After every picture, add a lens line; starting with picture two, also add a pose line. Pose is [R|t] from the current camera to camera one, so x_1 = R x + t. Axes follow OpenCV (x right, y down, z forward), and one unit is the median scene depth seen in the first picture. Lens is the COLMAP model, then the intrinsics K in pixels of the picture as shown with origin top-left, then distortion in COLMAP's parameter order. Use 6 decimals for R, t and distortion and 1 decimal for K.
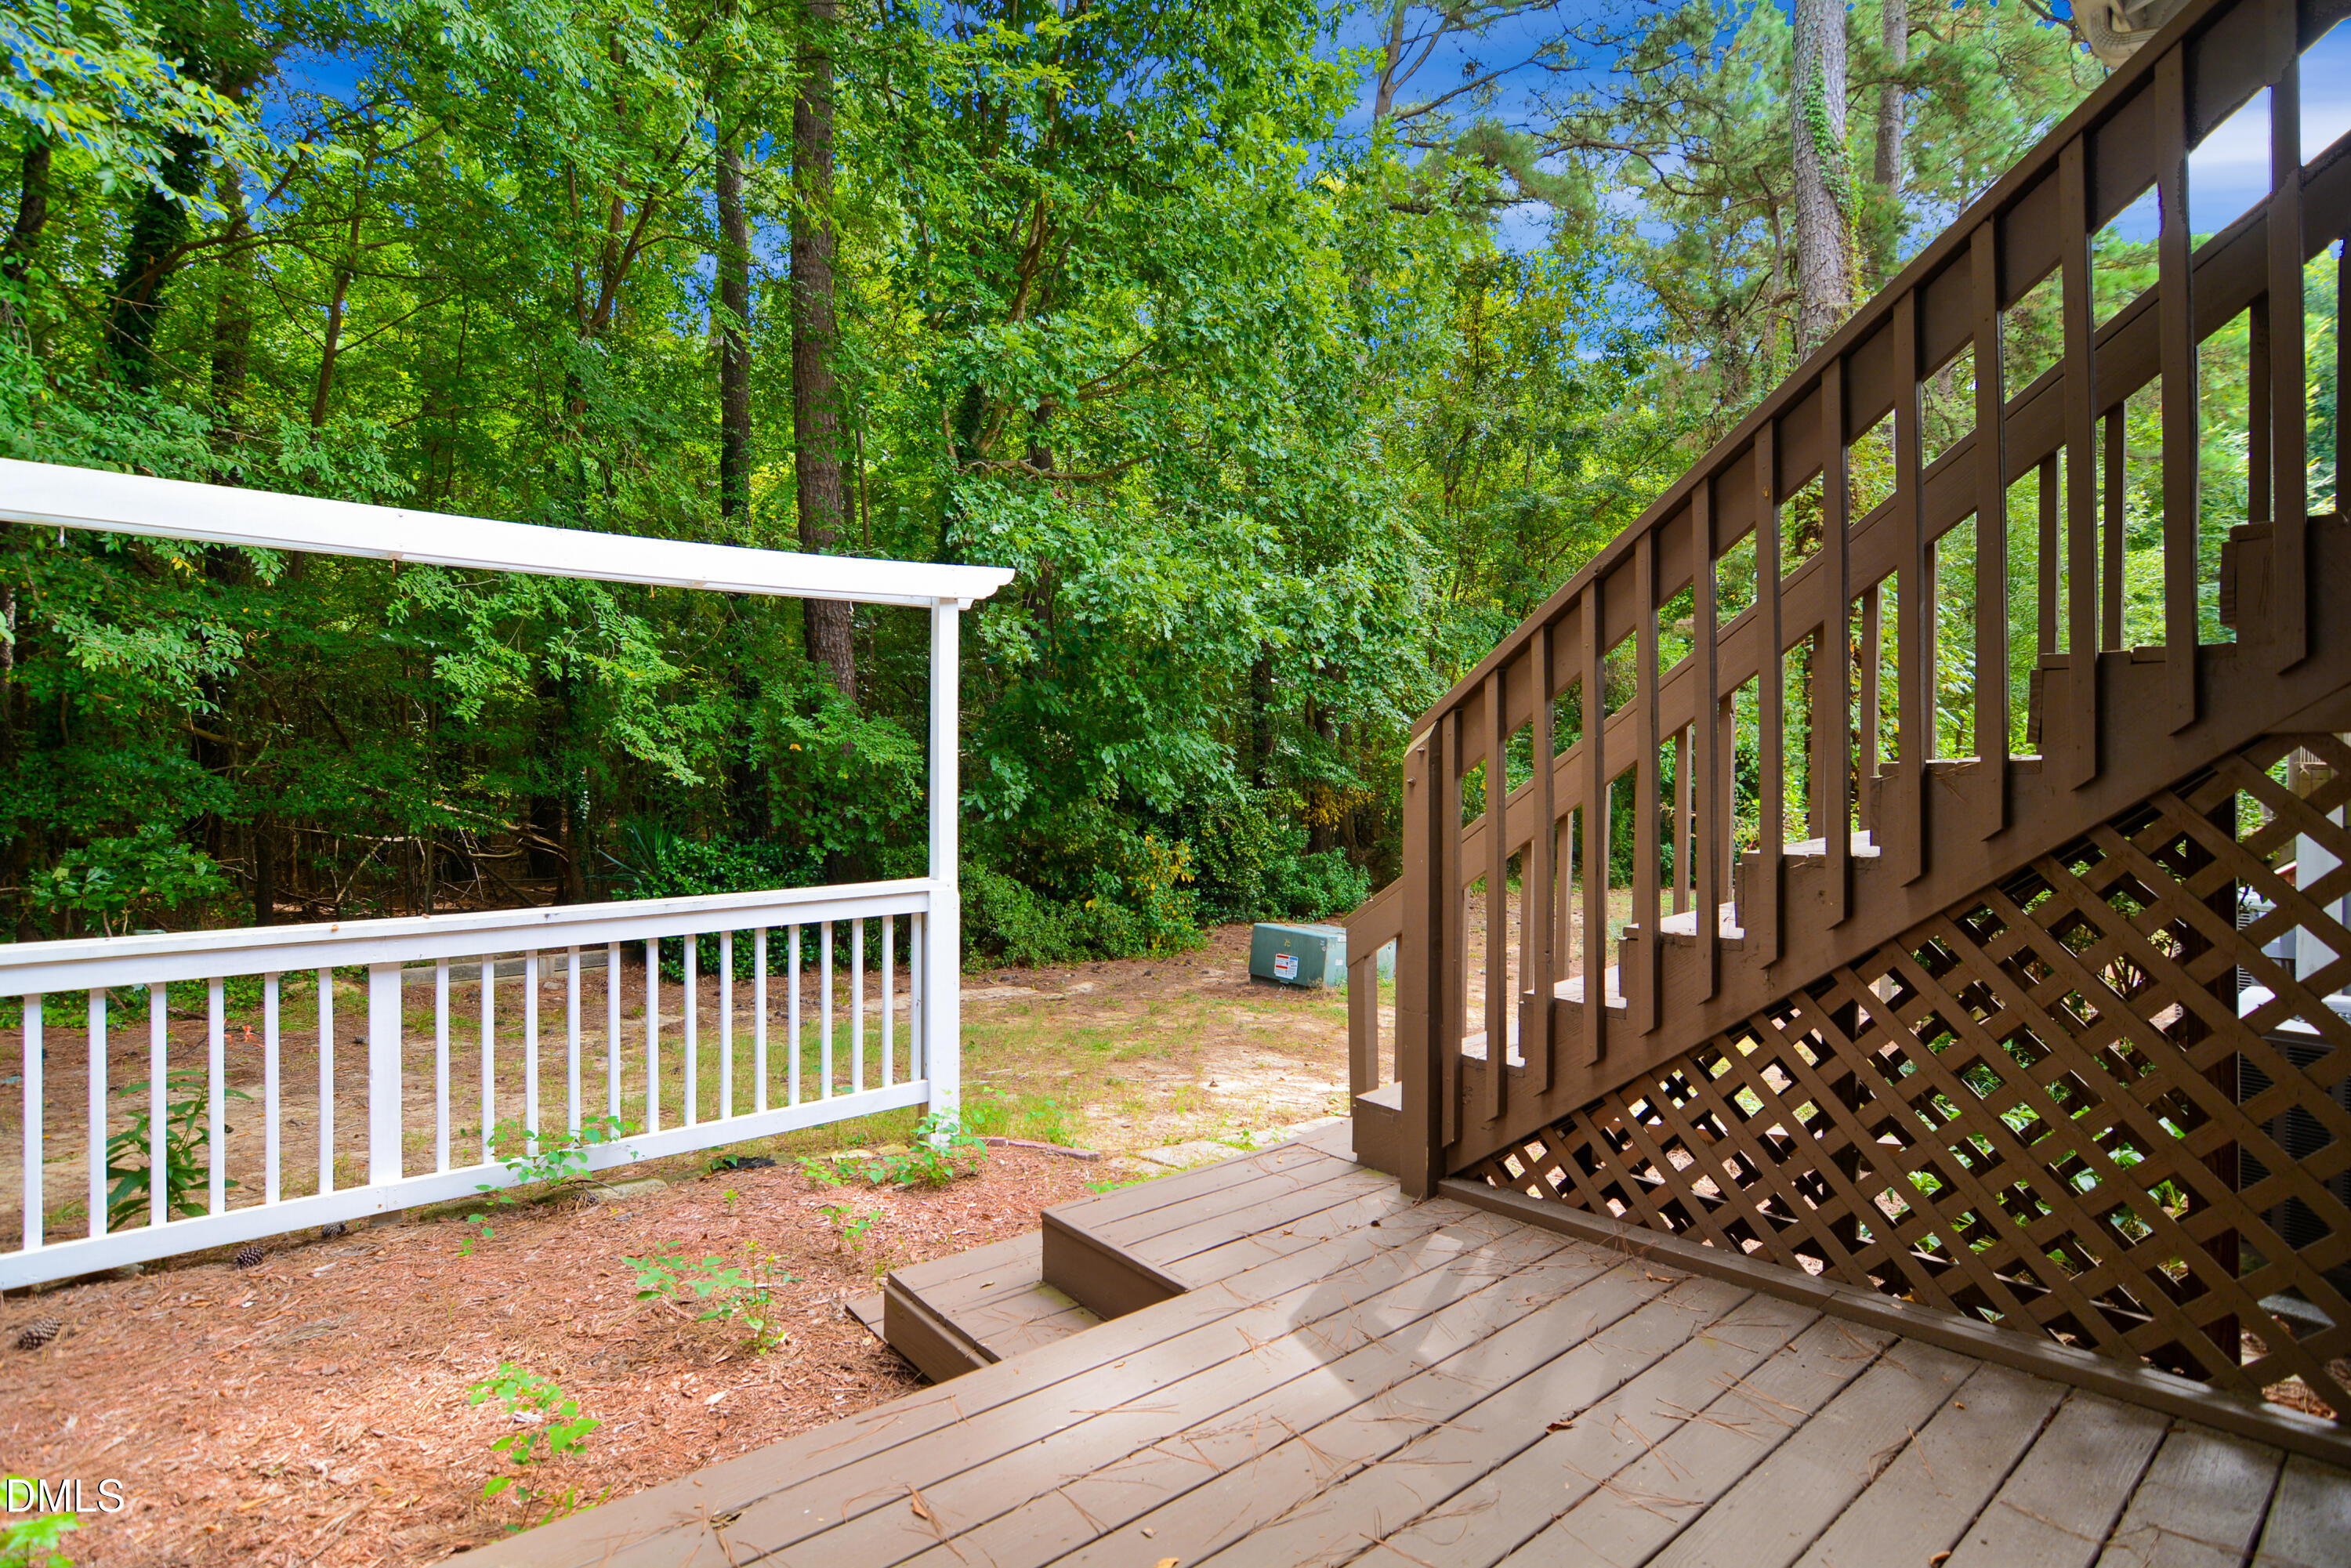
lens RADIAL K [[1160.4, 0, 1168.7], [0, 1160.4, 778.8], [0, 0, 1]] dist [-0.019916, 0.001988]
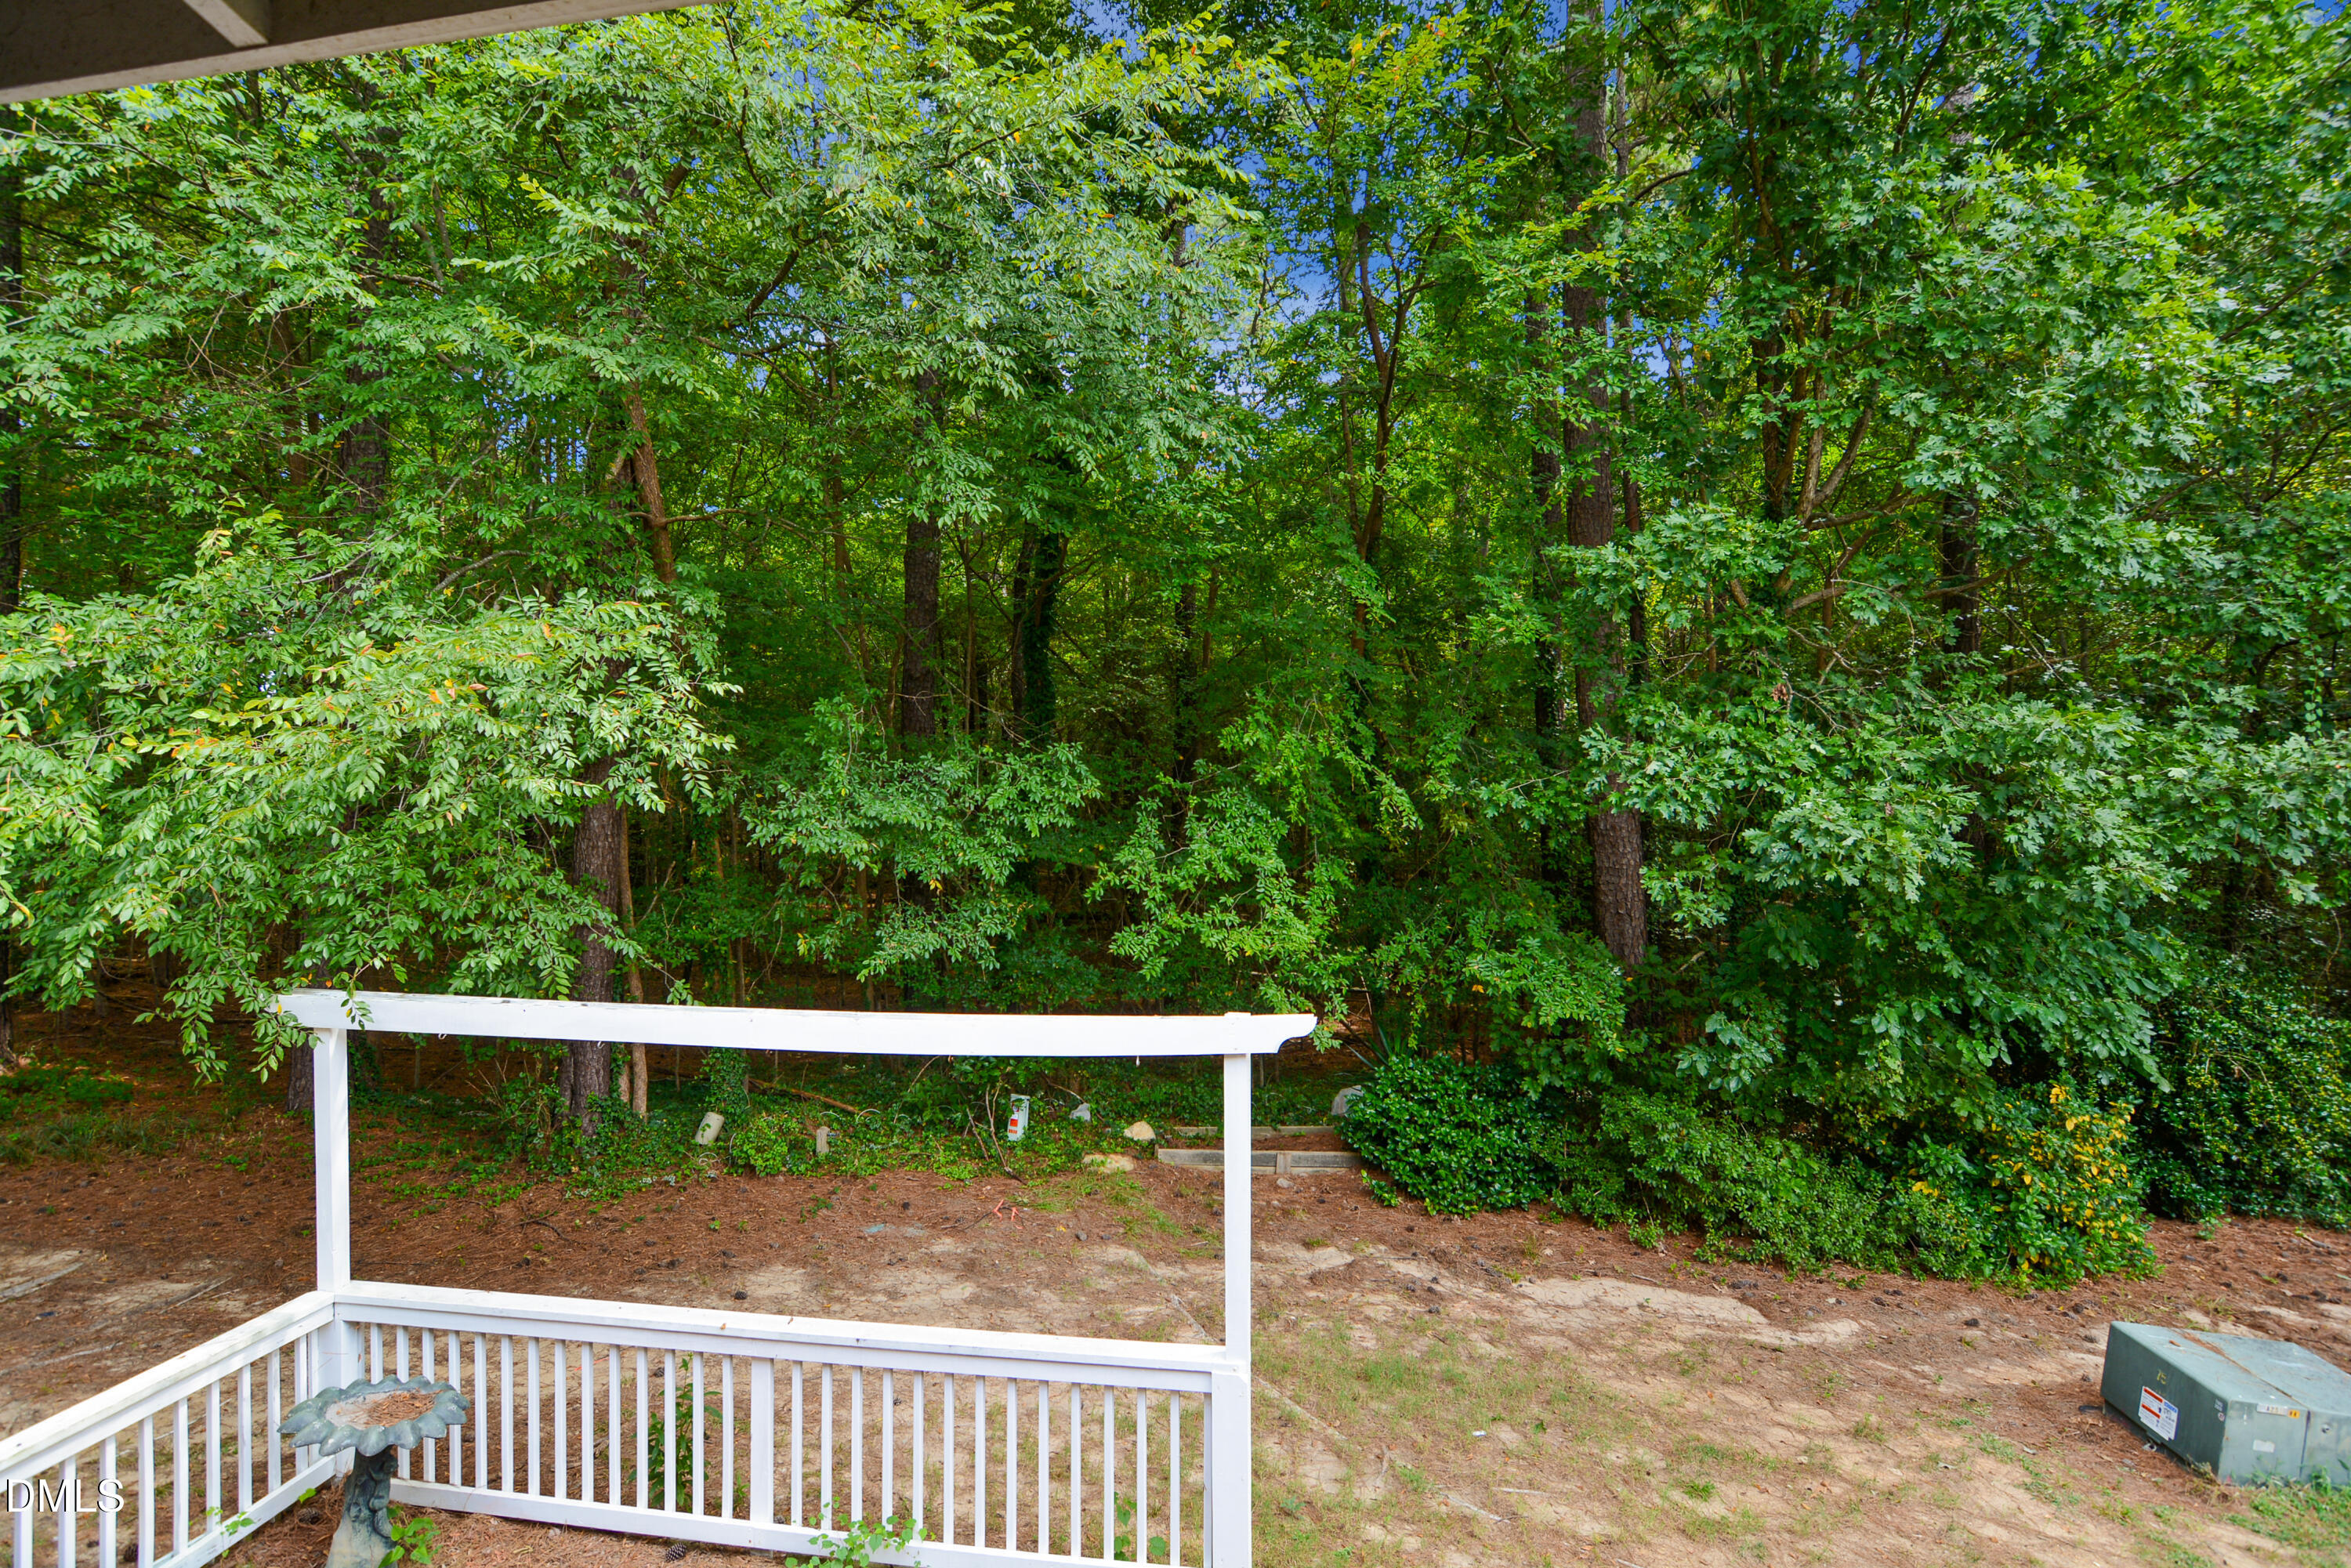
lens RADIAL K [[1160.4, 0, 1175.5], [0, 1160.4, 784.3], [0, 0, 1]] dist [-0.019916, 0.001988]
pose [[0.650445, -0.015278, -0.759400, 0.229966], [0.000744, 0.999810, -0.019477, -0.169382], [0.759553, 0.012104, 0.650333, 0.188576]]
